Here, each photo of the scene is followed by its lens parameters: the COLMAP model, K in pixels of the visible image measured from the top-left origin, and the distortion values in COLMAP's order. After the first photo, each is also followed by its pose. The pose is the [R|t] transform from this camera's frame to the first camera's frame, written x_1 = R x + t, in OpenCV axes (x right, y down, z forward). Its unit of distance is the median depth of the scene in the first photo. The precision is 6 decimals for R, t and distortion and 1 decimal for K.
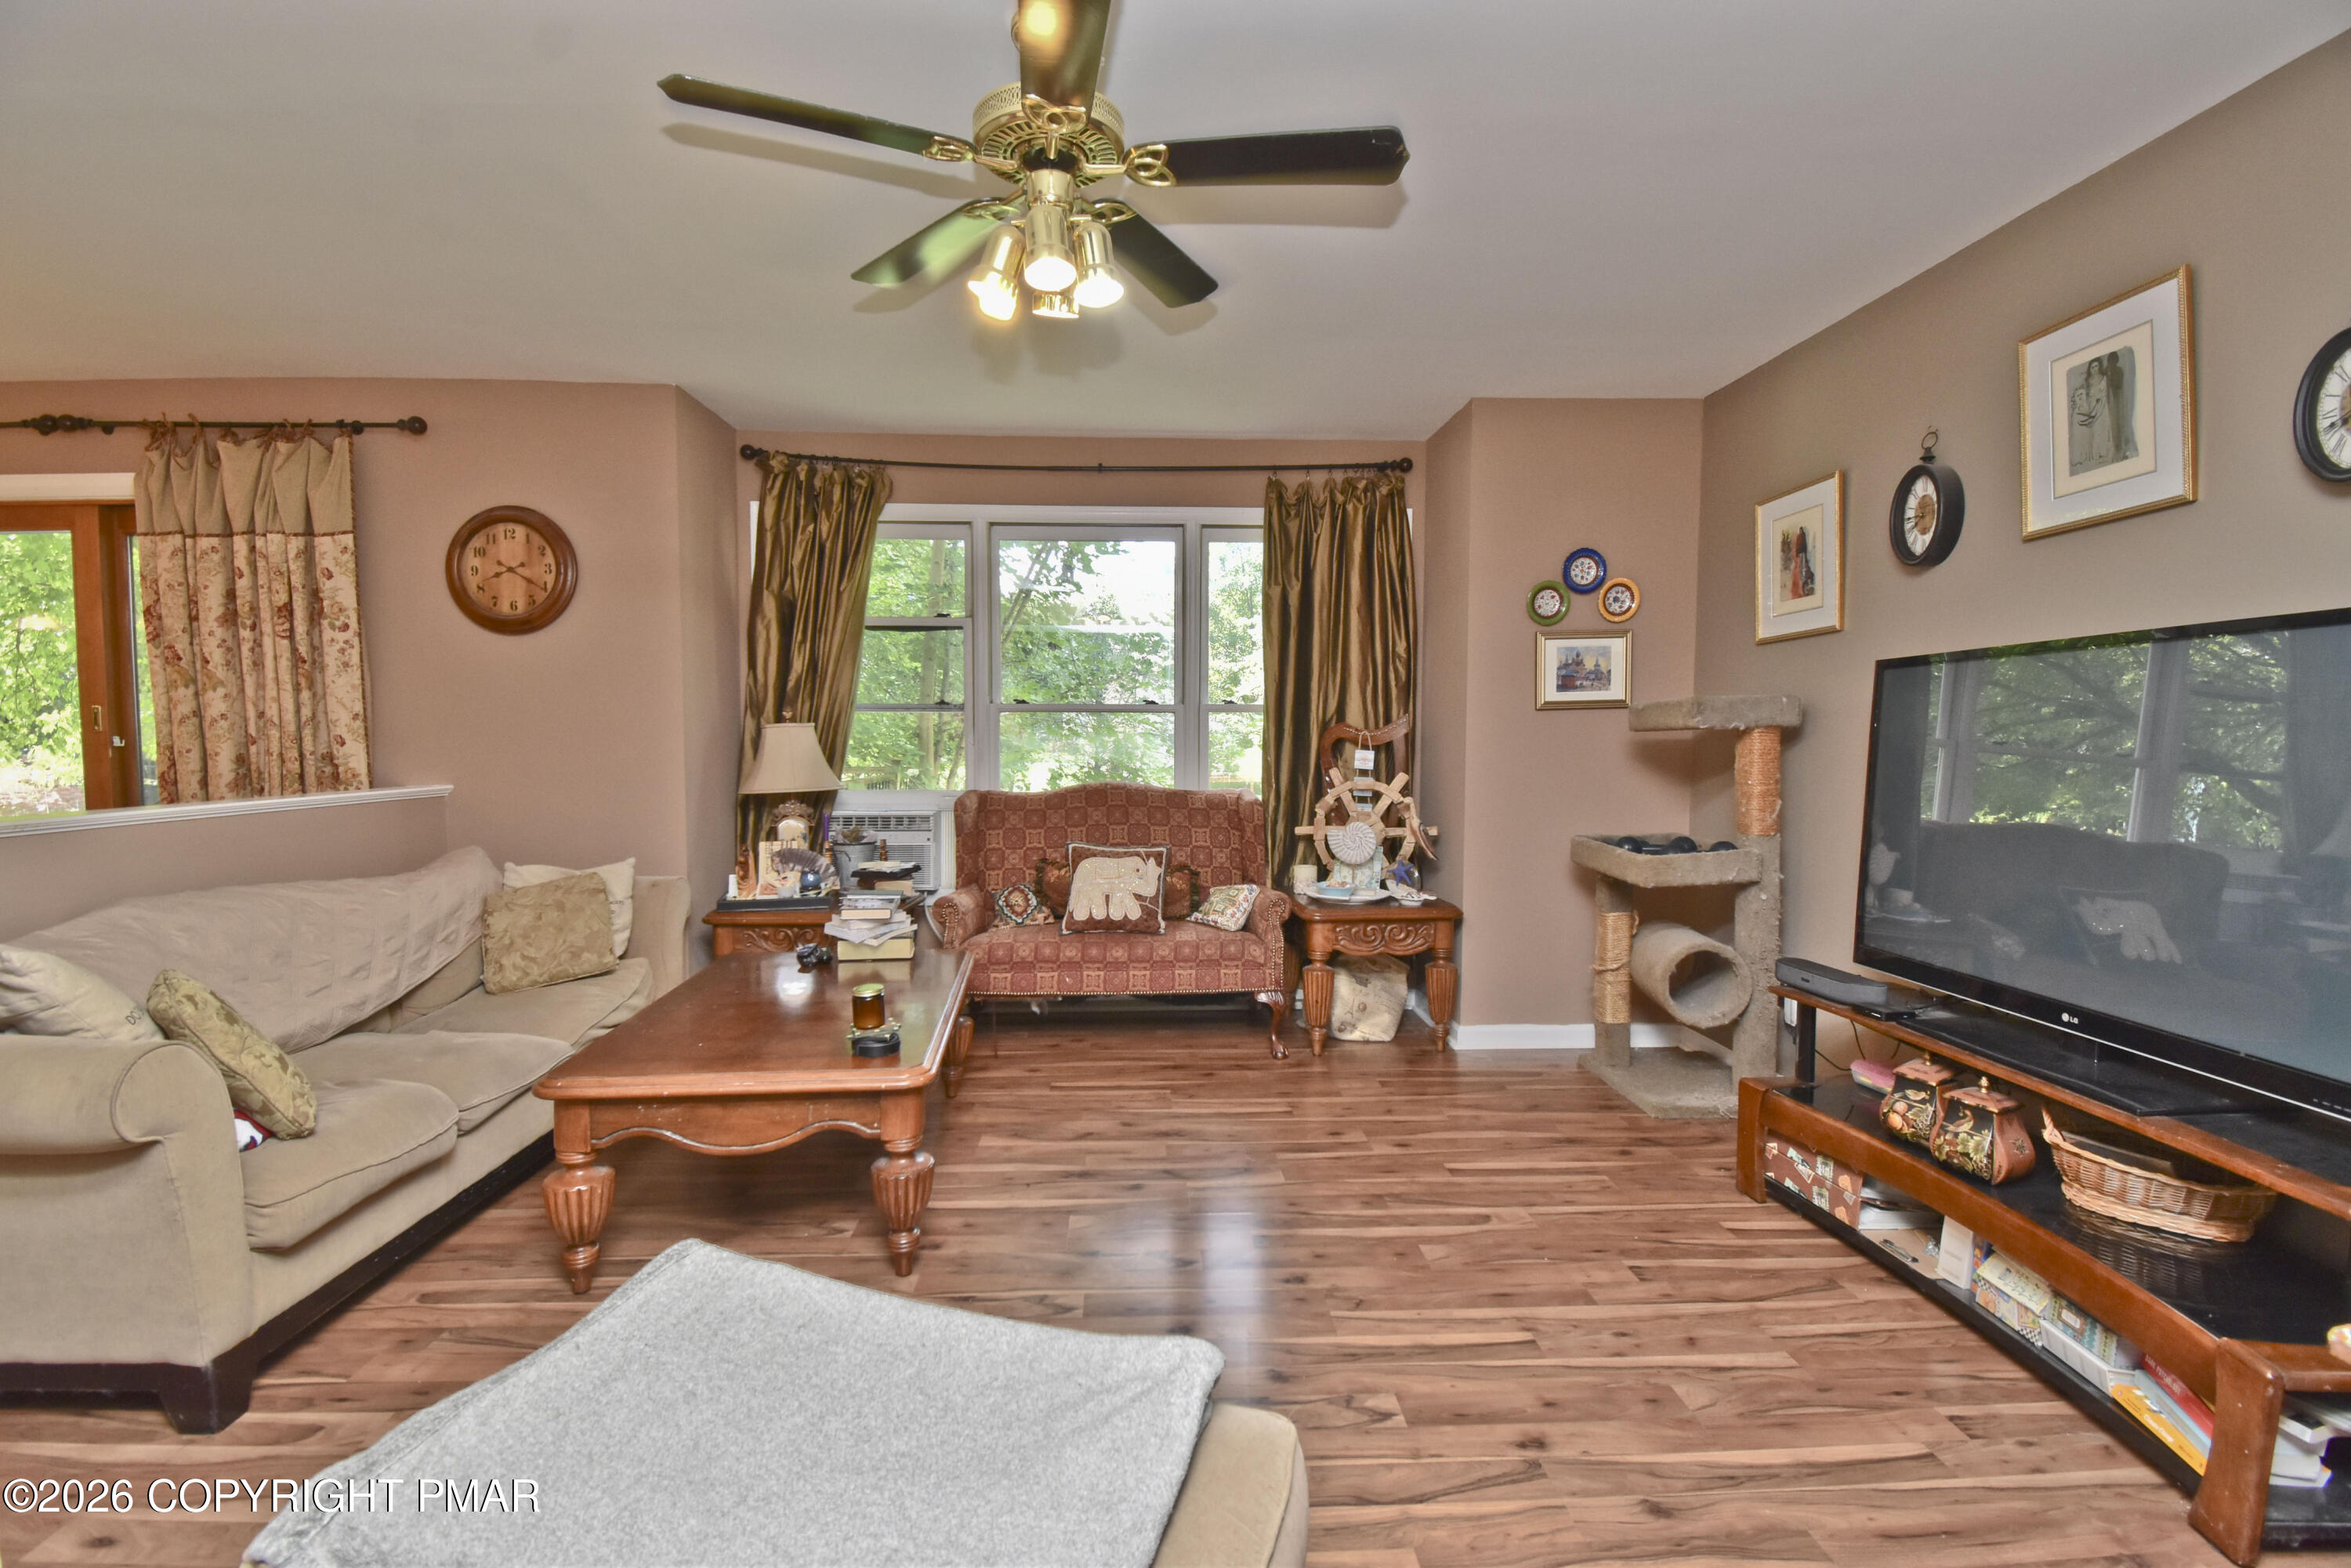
lens RADIAL K [[1090.6, 0, 1187.1], [0, 1090.6, 793.3], [0, 0, 1]] dist [0.025443, -0.026713]
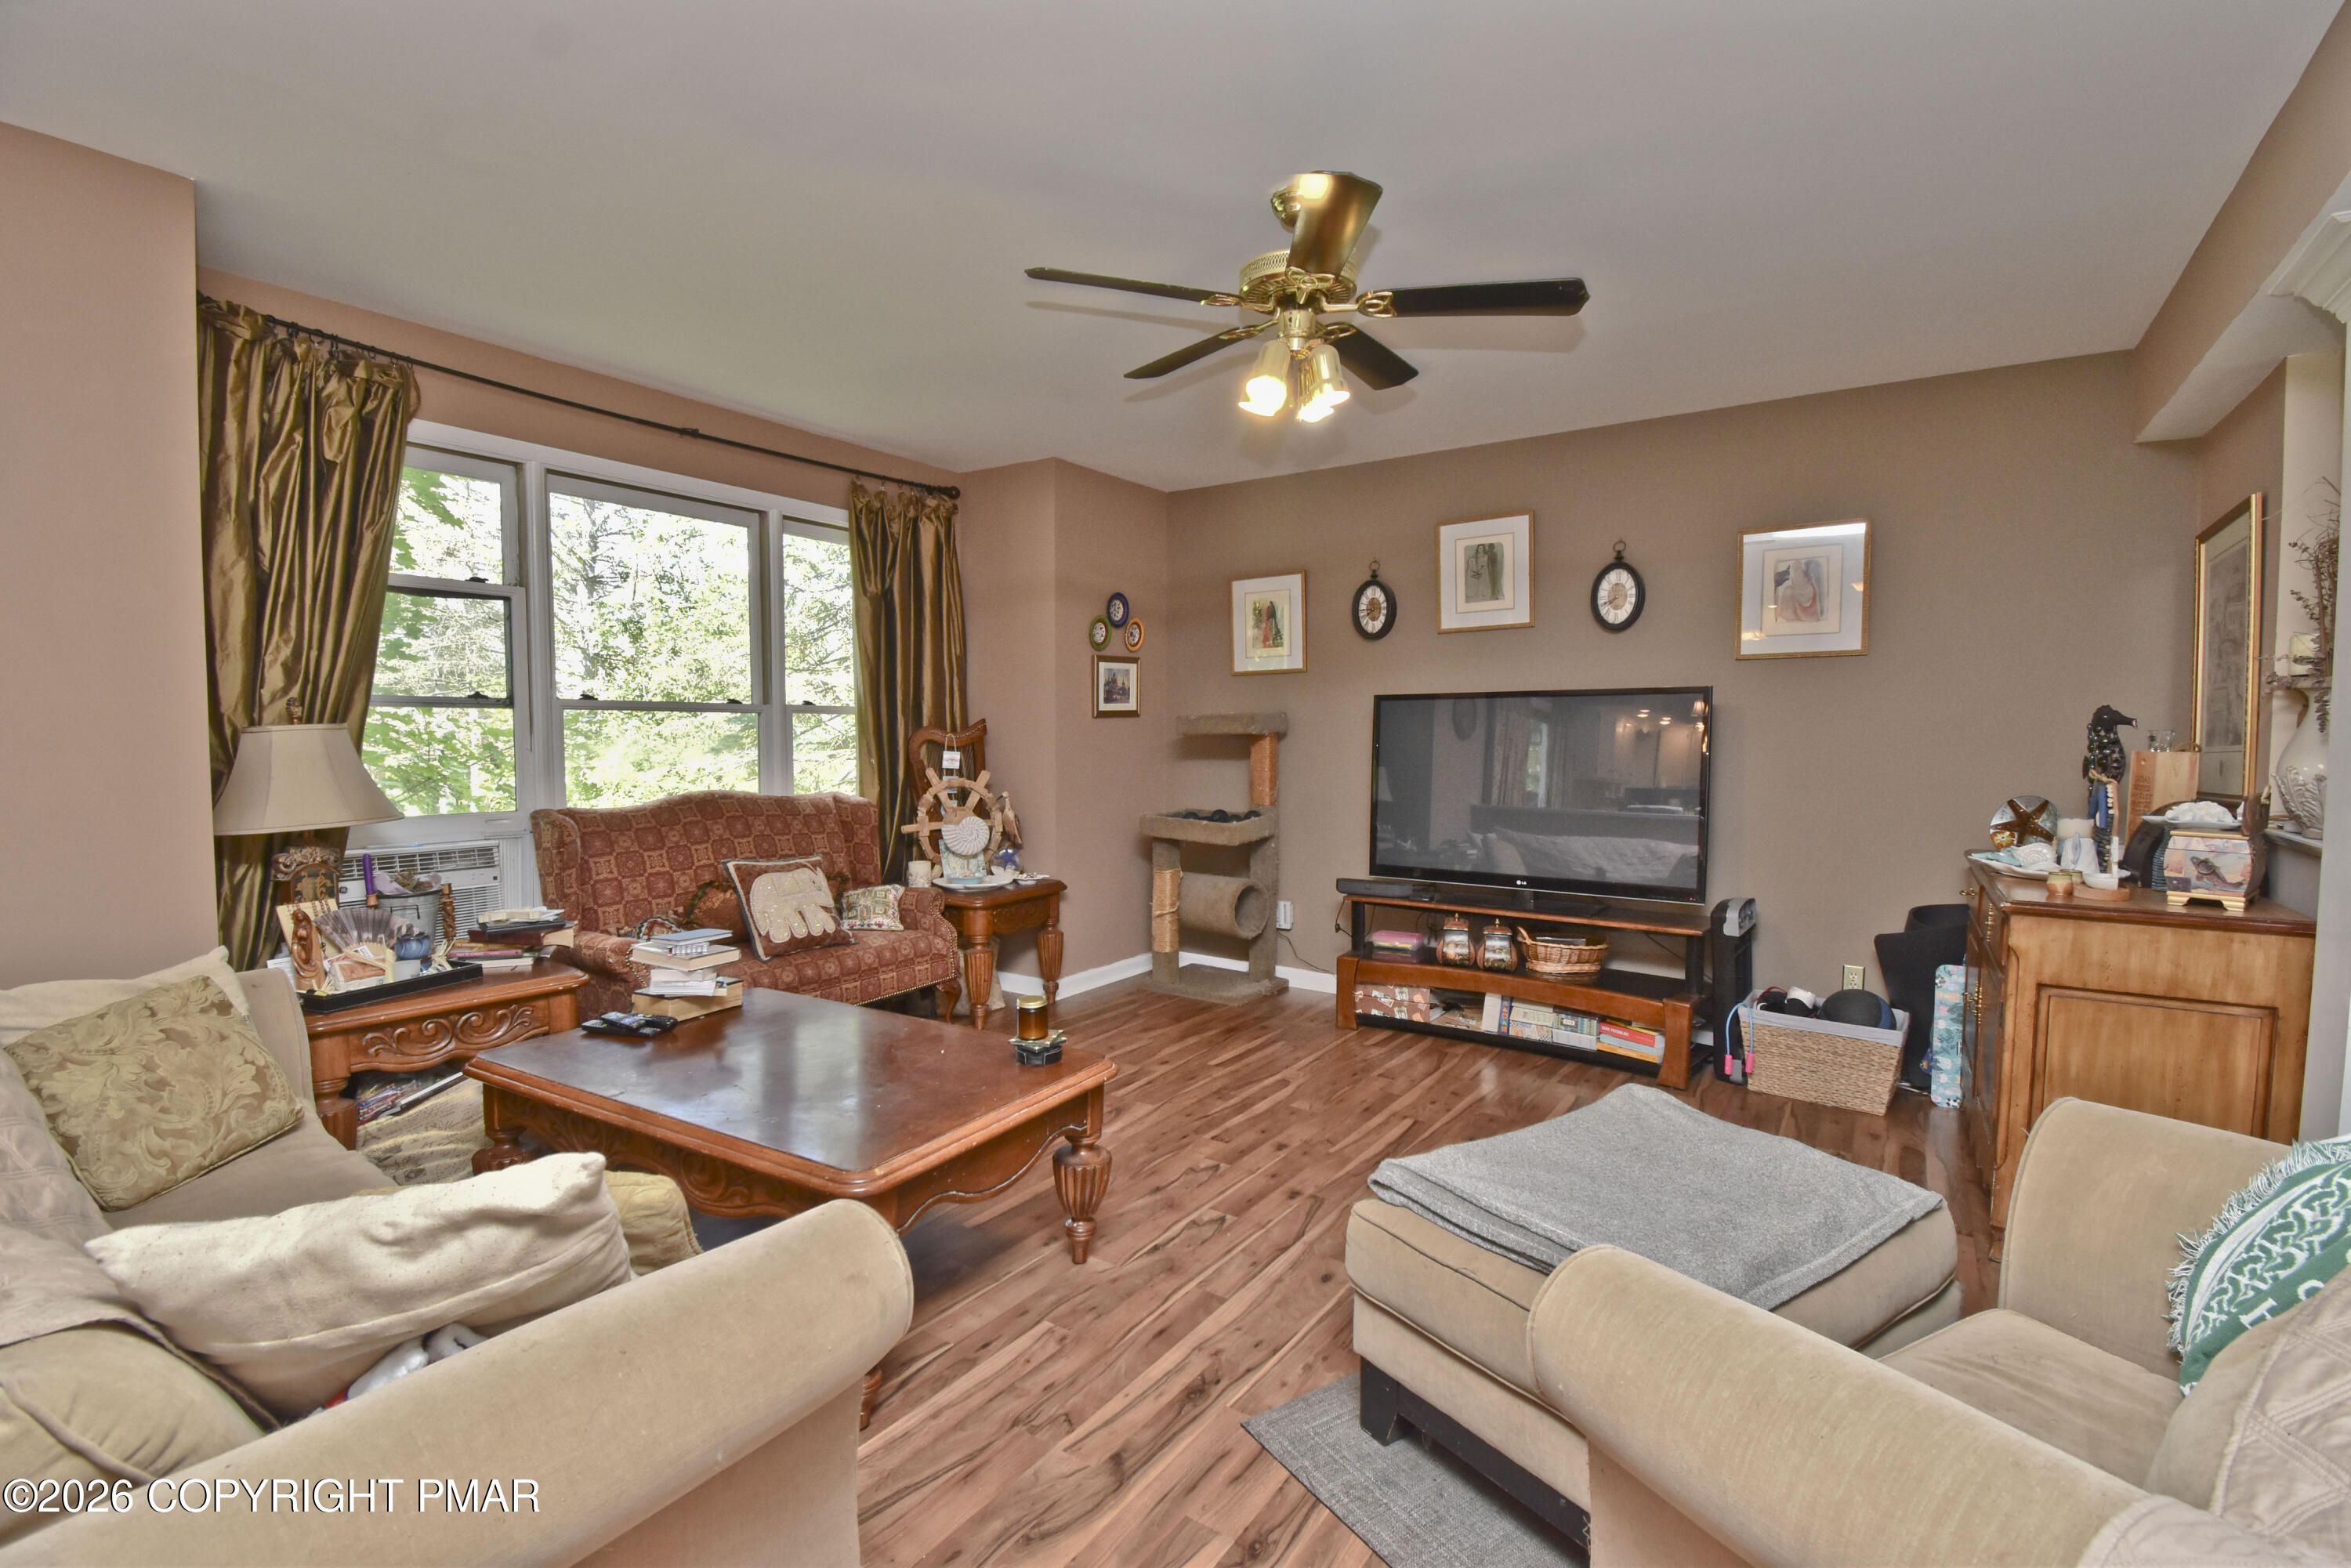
lens RADIAL K [[1090.6, 0, 1187.1], [0, 1090.6, 793.3], [0, 0, 1]] dist [0.025443, -0.026713]
pose [[0.576150, -0.046418, 0.816025, -0.646477], [0.039962, 0.998792, 0.028599, -0.020854], [-0.816367, 0.016133, 0.577309, 0.192280]]
